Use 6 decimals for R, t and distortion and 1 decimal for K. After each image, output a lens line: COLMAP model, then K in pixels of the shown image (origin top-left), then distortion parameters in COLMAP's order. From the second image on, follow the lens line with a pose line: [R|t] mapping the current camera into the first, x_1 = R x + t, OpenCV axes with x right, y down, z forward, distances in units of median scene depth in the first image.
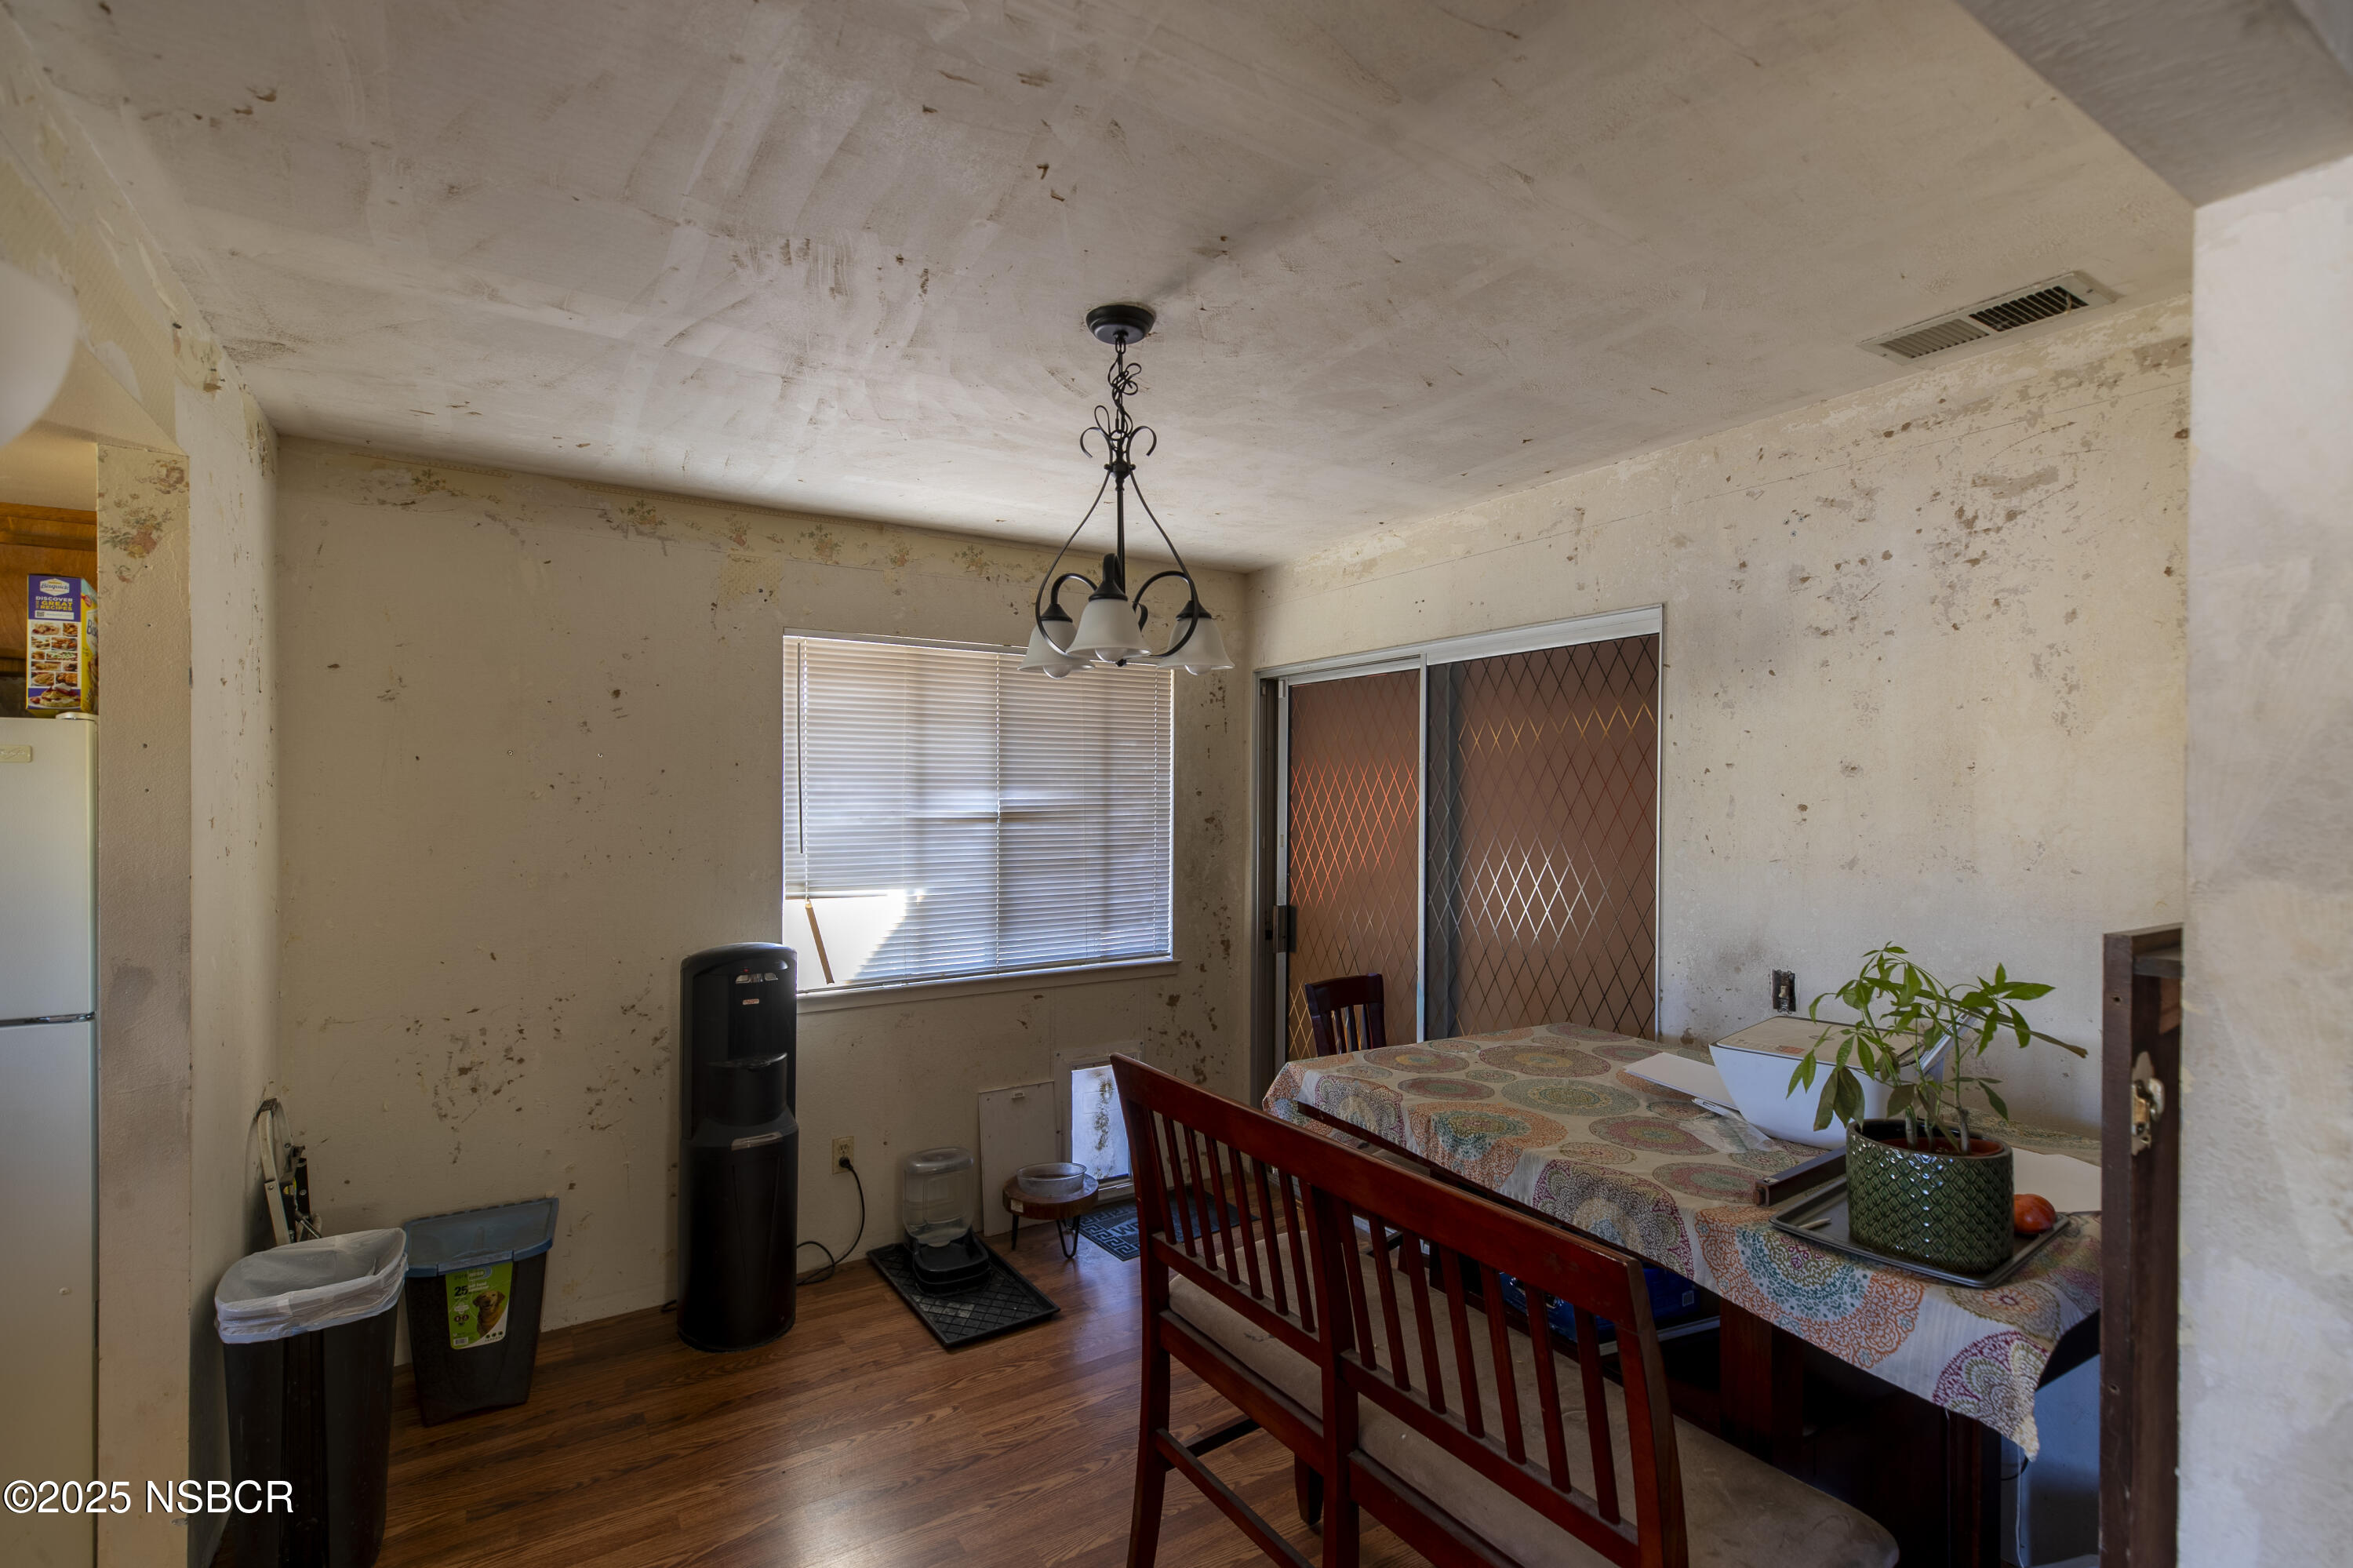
lens RADIAL K [[1092.5, 0, 1212.9], [0, 1092.5, 809.5], [0, 0, 1]] dist [-0.025178, 0.004822]
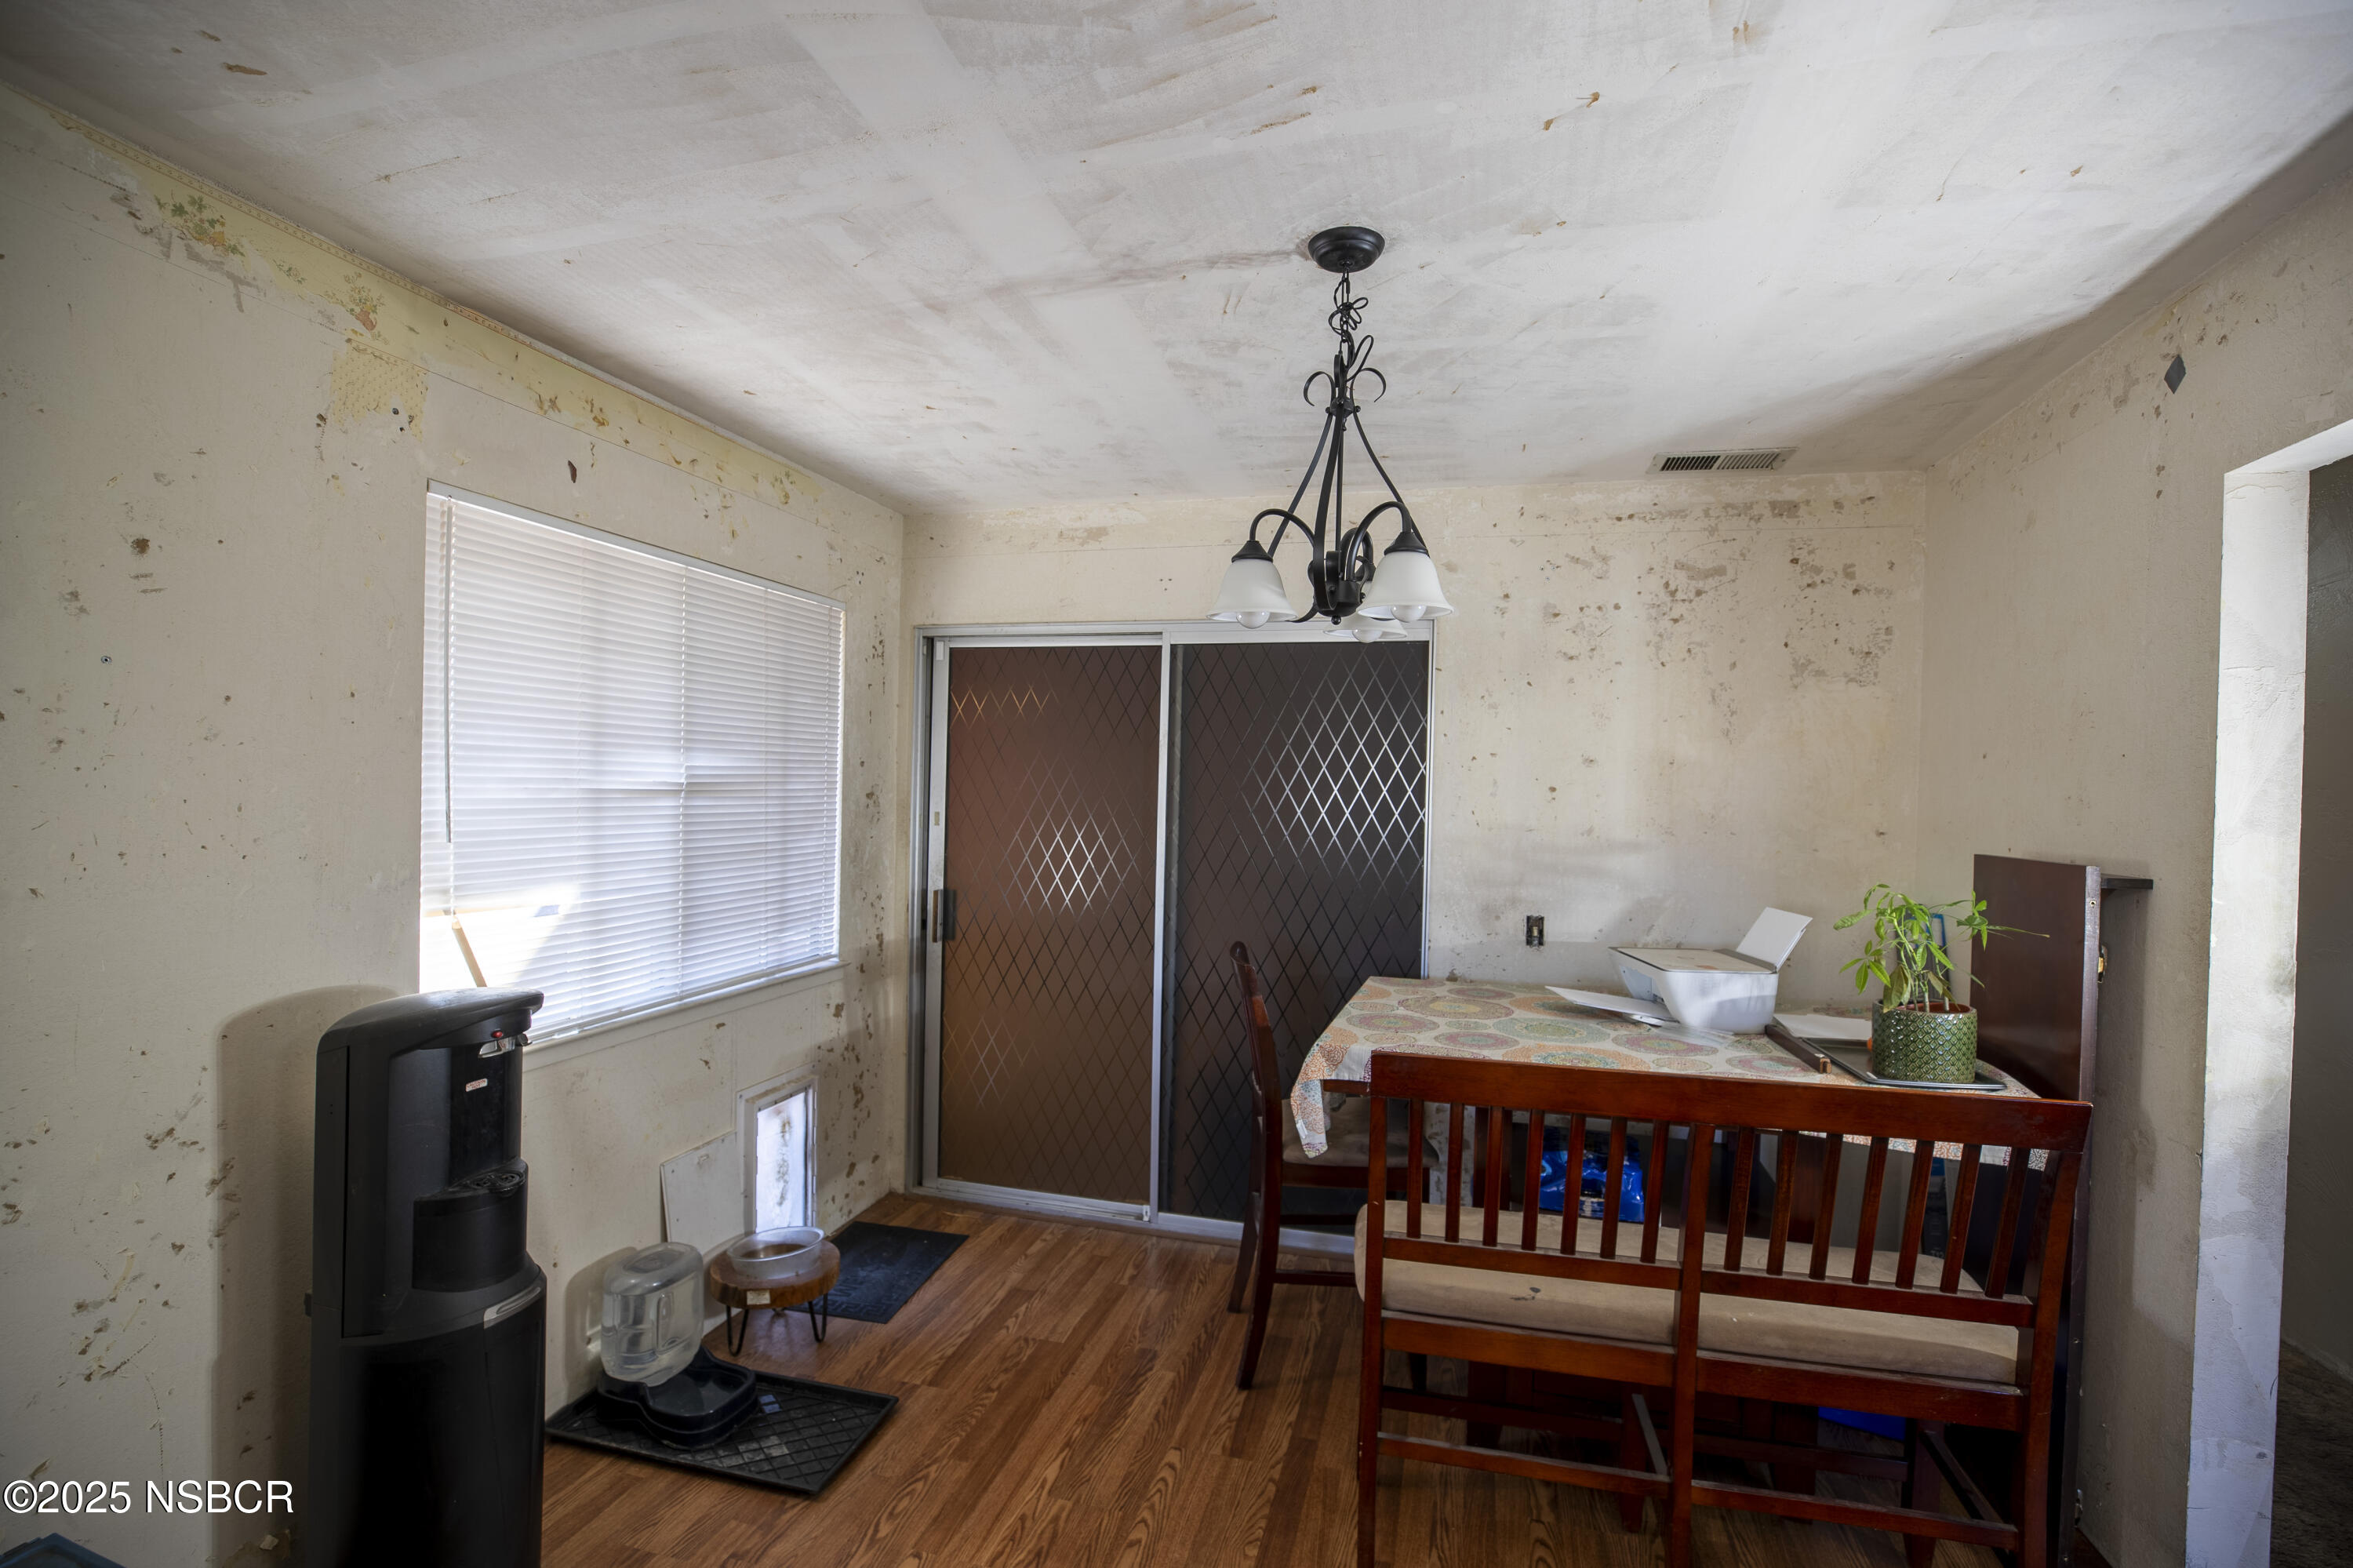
lens RADIAL K [[1092.5, 0, 1216.2], [0, 1092.5, 802.0], [0, 0, 1]] dist [-0.025178, 0.004822]
pose [[0.724841, 0.003759, 0.688906, -0.523997], [-0.013069, 0.999880, 0.008294, 0.006160], [-0.688792, -0.015015, 0.724803, 0.258161]]
